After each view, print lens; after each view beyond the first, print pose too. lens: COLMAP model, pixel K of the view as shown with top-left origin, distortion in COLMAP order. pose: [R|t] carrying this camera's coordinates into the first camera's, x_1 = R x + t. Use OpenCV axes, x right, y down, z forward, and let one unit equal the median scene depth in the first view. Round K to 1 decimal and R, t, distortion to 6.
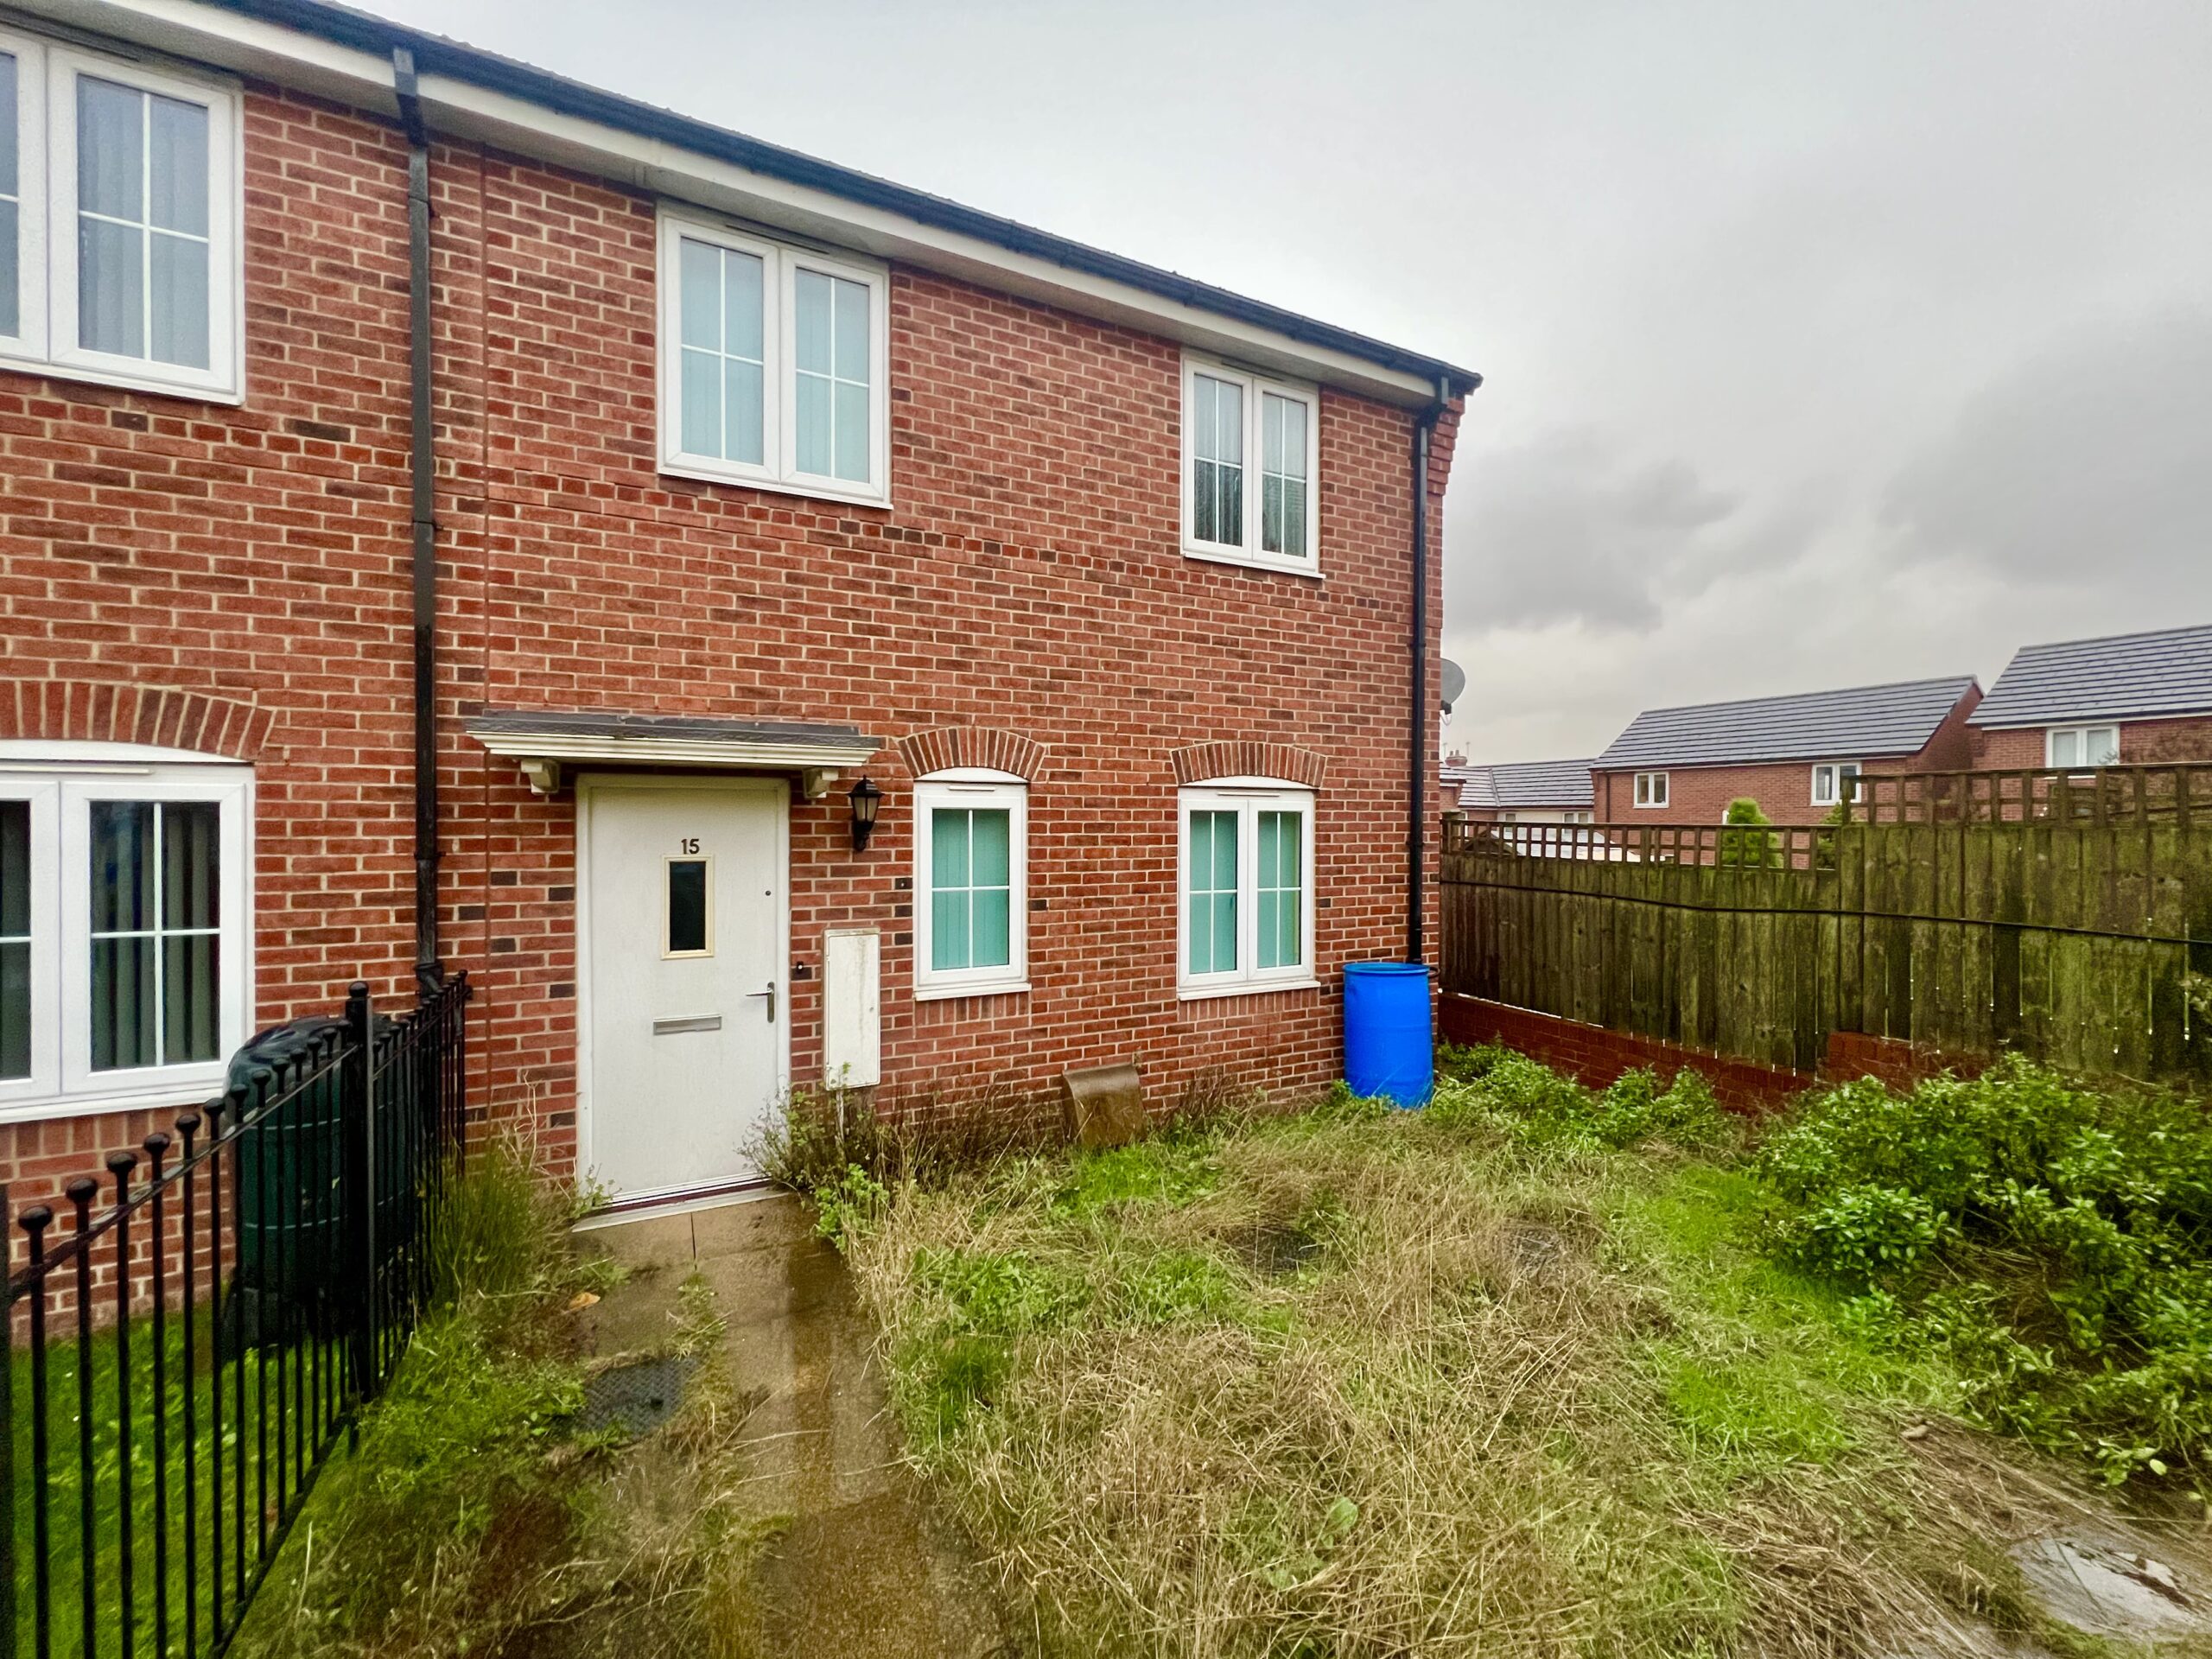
lens RADIAL K [[885.7, 0, 1108.3], [0, 885.7, 826.0], [0, 0, 1]] dist [0.002440, -0.000210]
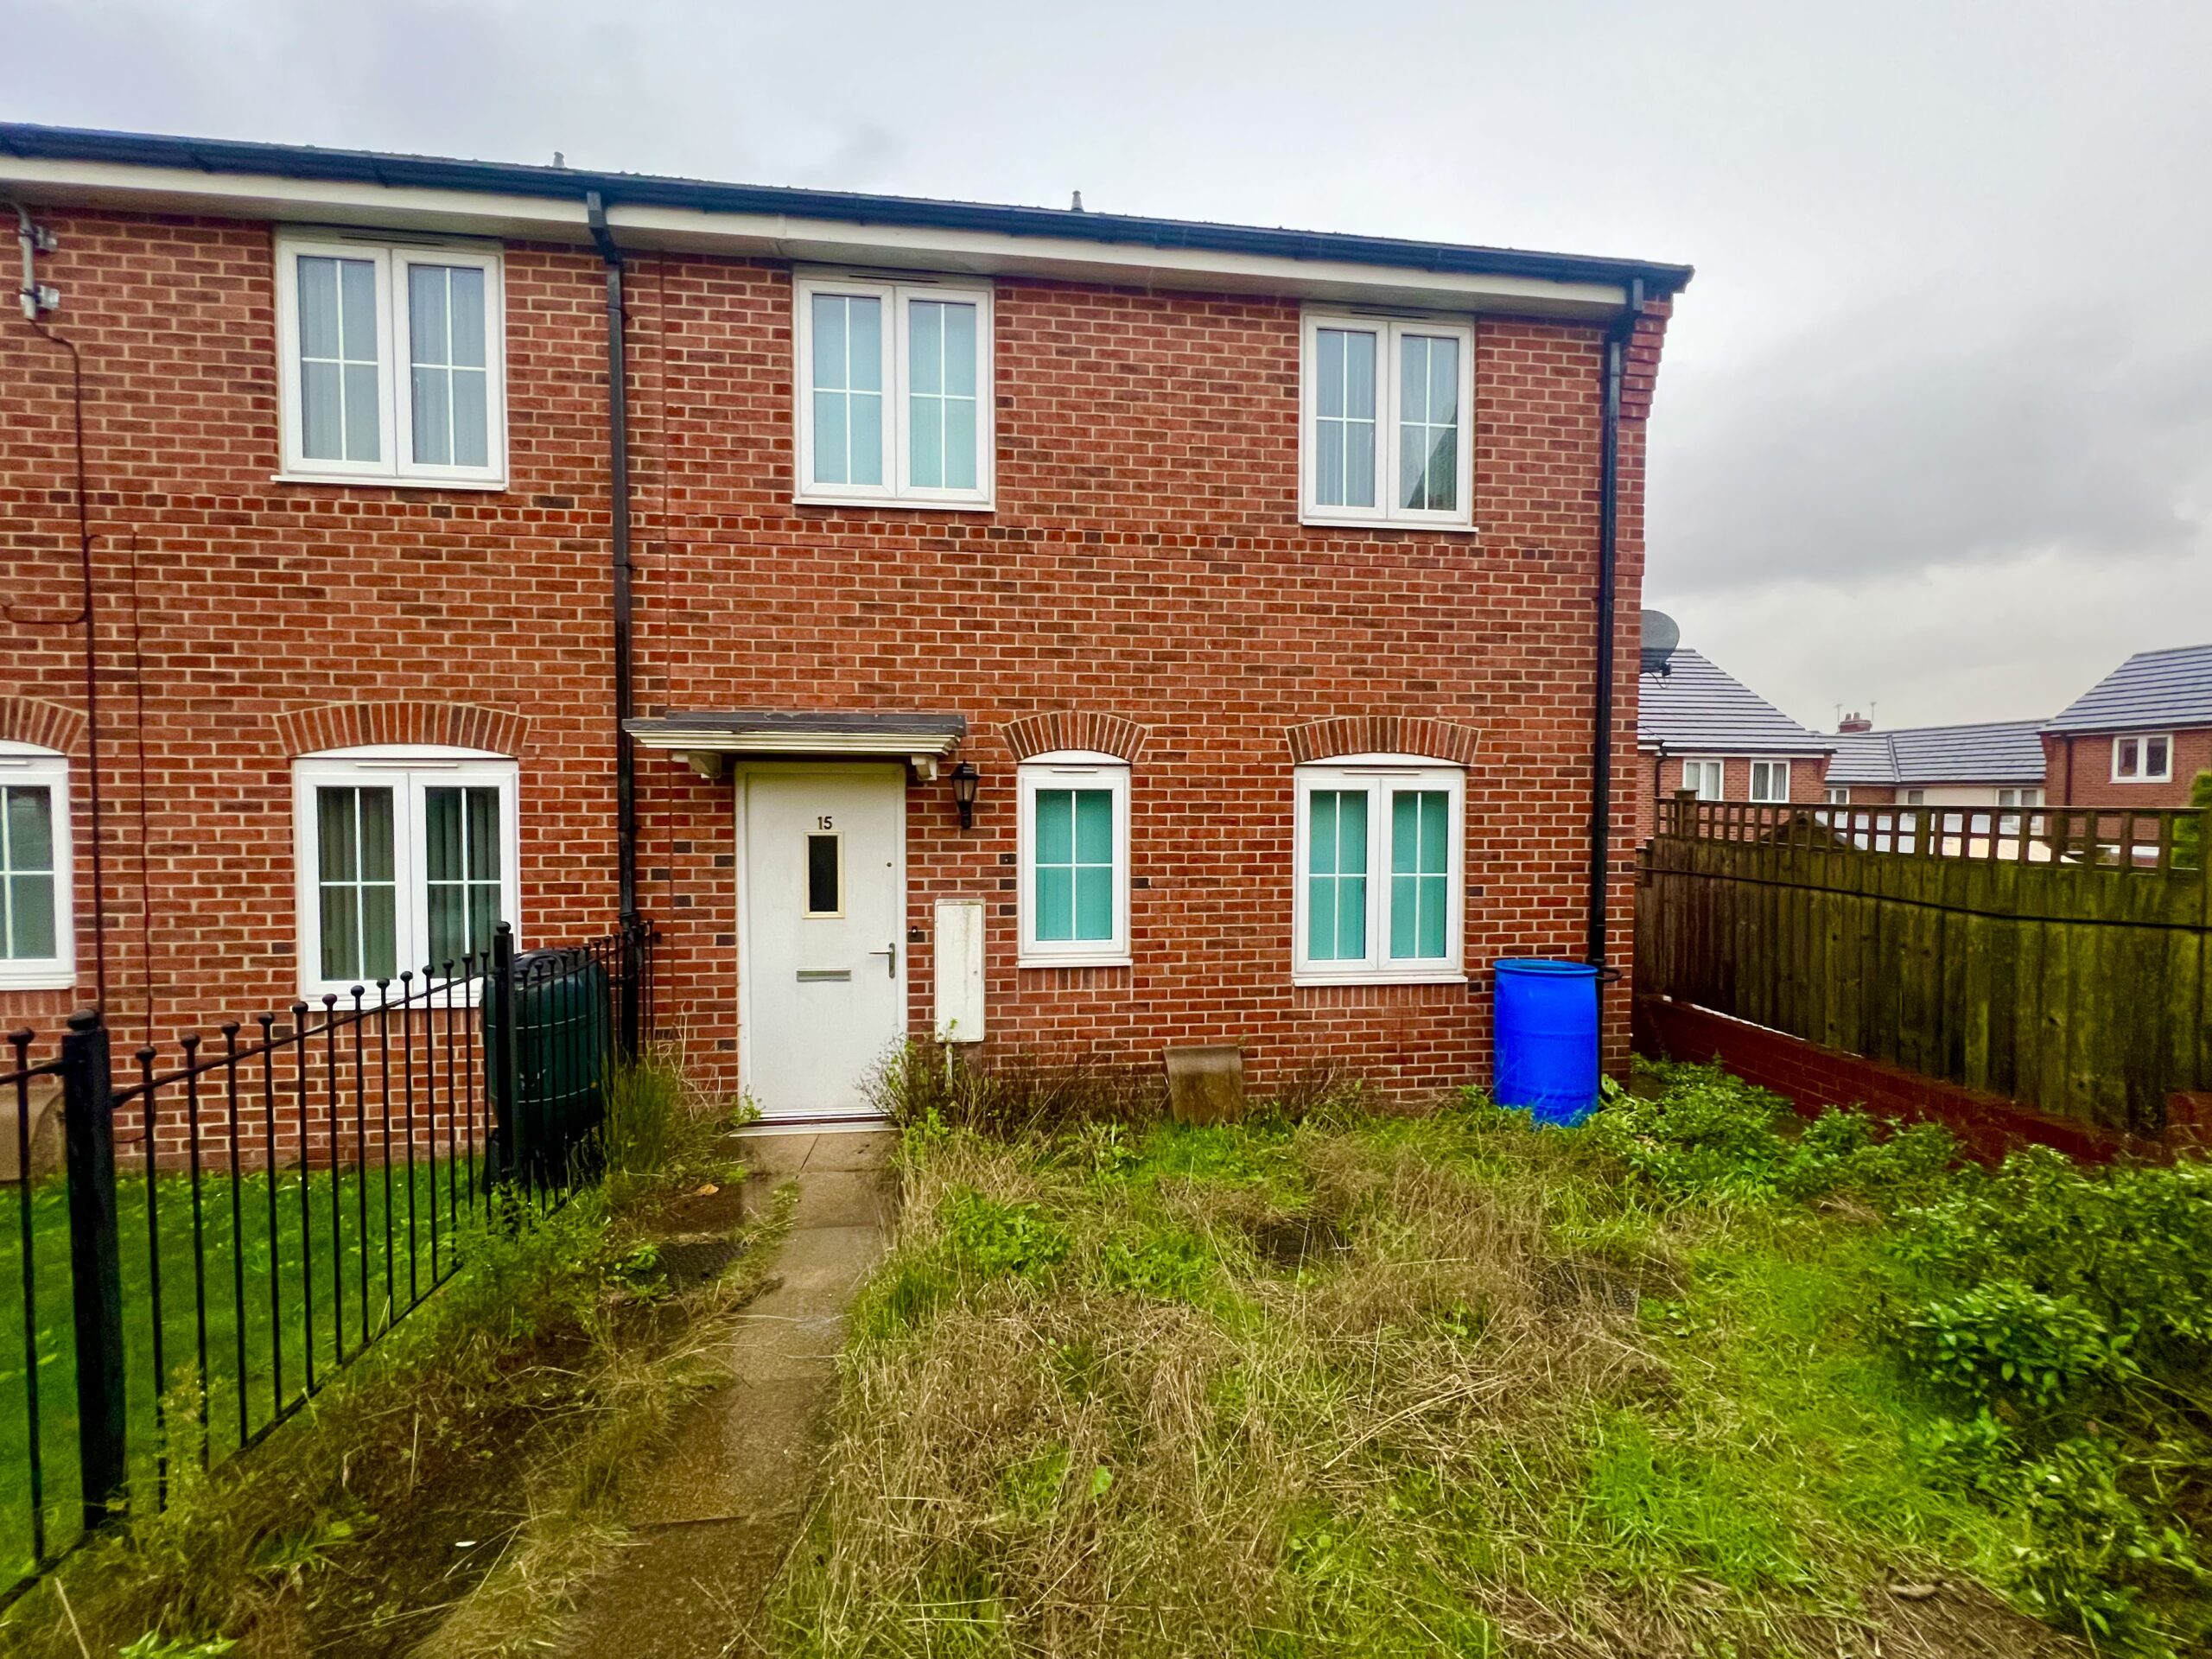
lens RADIAL K [[885.7, 0, 1110.2], [0, 885.7, 825.8], [0, 0, 1]] dist [0.002440, -0.000210]
pose [[0.942889, 0.009933, -0.332959, 0.249563], [-0.002085, 0.999712, 0.023919, -0.001737], [0.333101, -0.021859, 0.942638, 0.024851]]
